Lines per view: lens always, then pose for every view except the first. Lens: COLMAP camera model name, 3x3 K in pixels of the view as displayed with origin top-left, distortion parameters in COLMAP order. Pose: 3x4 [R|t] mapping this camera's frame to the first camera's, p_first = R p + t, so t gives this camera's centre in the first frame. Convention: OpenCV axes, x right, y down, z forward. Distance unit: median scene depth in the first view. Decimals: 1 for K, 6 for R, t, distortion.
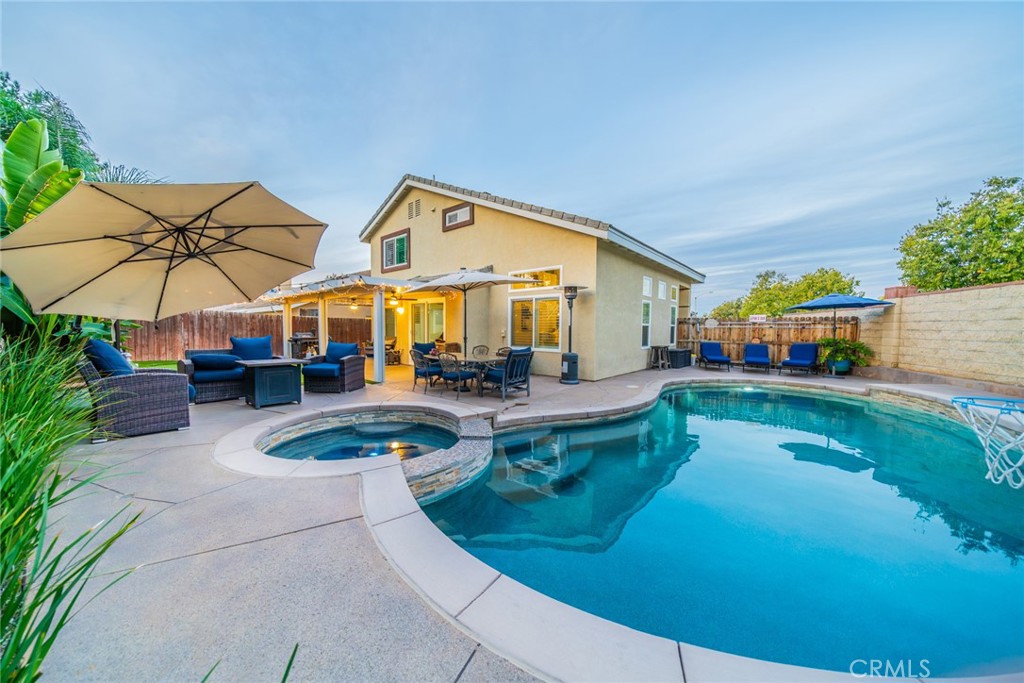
lens RADIAL K [[354.4, 0, 508.4], [0, 354.4, 337.0], [0, 0, 1]] dist [0.000792, 0.000047]
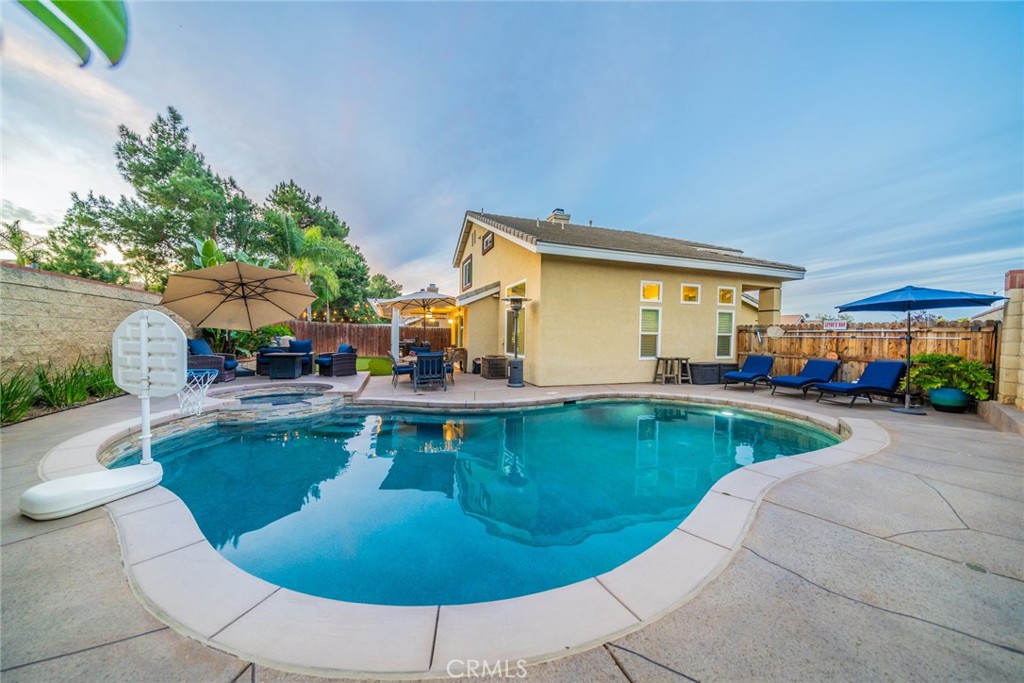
lens RADIAL K [[356.6, 0, 512.0], [0, 356.6, 341.5], [0, 0, 1]] dist [-0.000832, 0.000002]
pose [[0.854151, 0.012665, -0.519871, 0.608863], [-0.019510, 0.999780, -0.007699, 0.000112], [0.519659, 0.016719, 0.854210, 0.037605]]
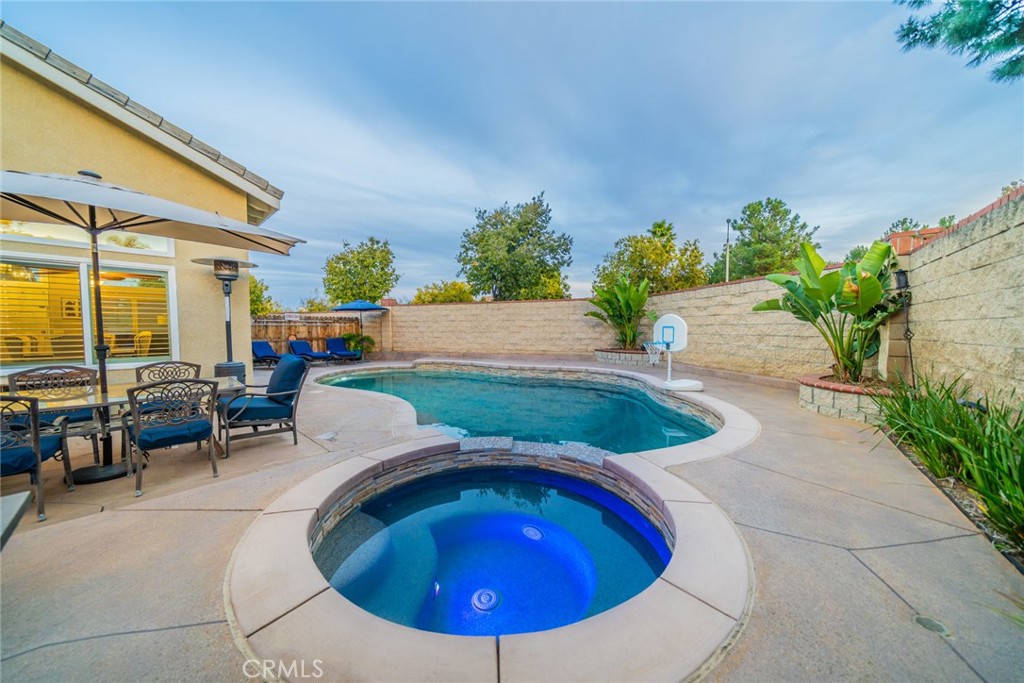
lens RADIAL K [[354.4, 0, 508.4], [0, 354.4, 337.0], [0, 0, 1]] dist [0.000792, 0.000047]
pose [[0.017413, -0.030599, 0.999380, -0.400329], [0.028531, 0.999140, 0.030095, -0.006033], [-0.999441, 0.027989, 0.018271, 0.402829]]
